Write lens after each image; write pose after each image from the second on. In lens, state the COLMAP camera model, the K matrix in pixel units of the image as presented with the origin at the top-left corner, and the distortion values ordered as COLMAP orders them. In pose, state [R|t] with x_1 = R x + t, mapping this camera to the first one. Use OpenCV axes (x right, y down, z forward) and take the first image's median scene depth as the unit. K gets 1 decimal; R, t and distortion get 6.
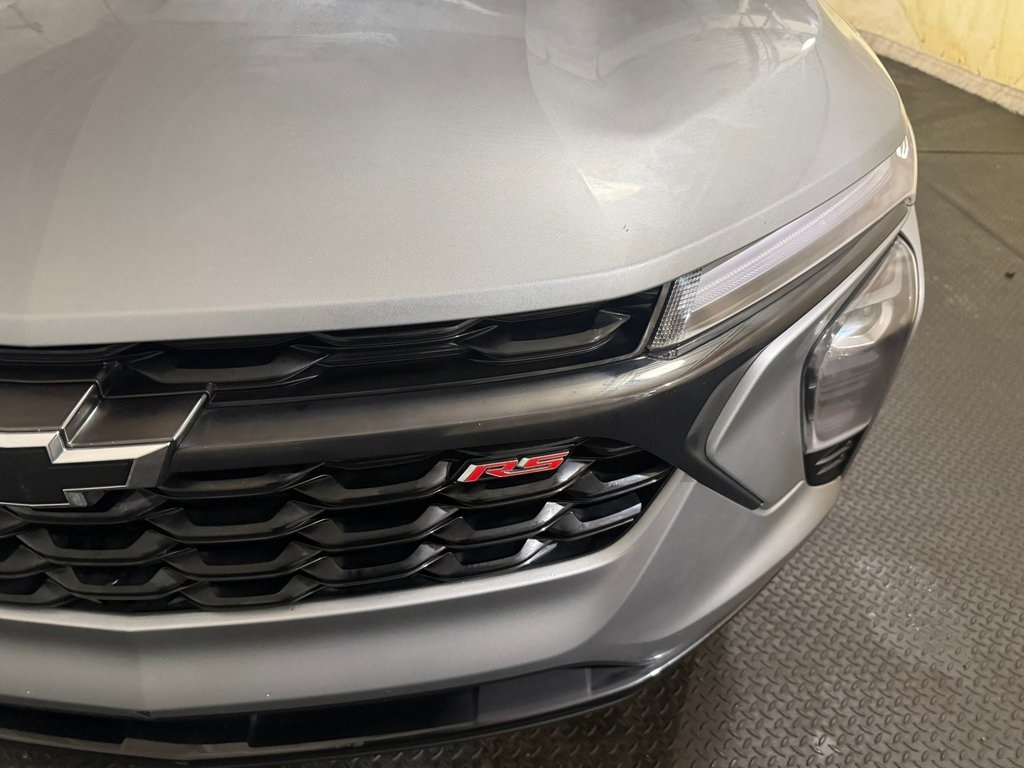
lens RADIAL K [[709.6, 0, 512.0], [0, 709.6, 384.0], [0, 0, 1]] dist [0.004303, -0.020625]
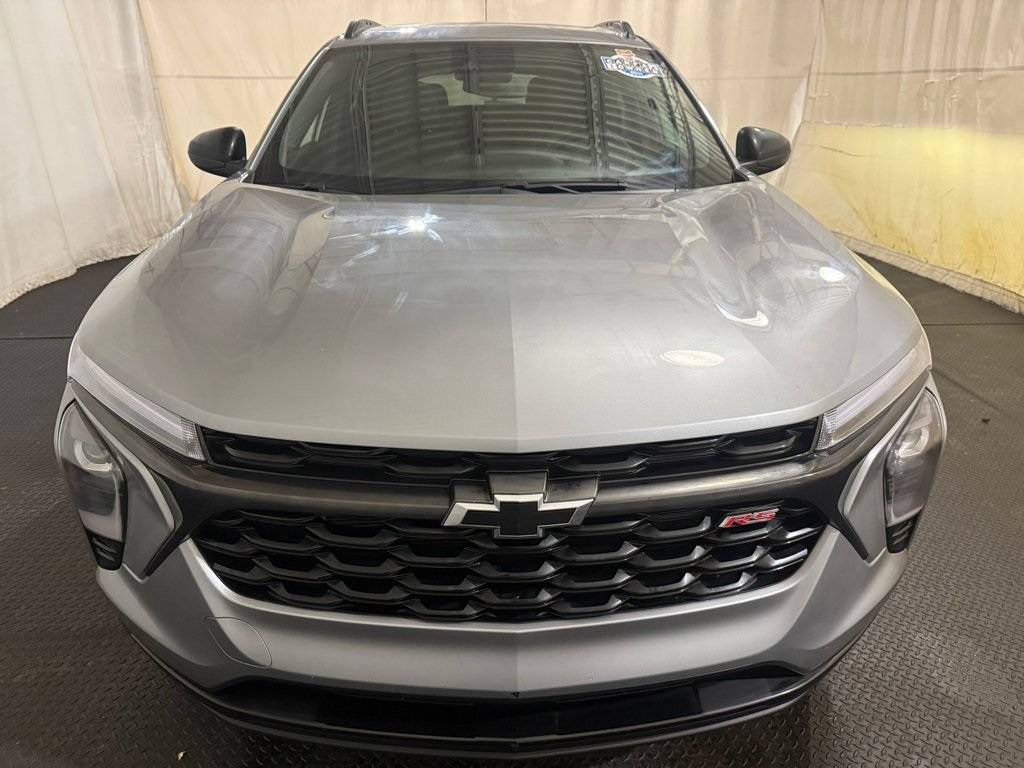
lens RADIAL K [[704.7, 0, 503.3], [0, 704.7, 378.6], [0, 0, 1]] dist [-0.009202, -0.000070]
pose [[0.999572, -0.023866, 0.016922, -0.333472], [0.027235, 0.970339, -0.240209, 0.096622], [-0.010687, 0.240567, 0.970574, -0.423093]]
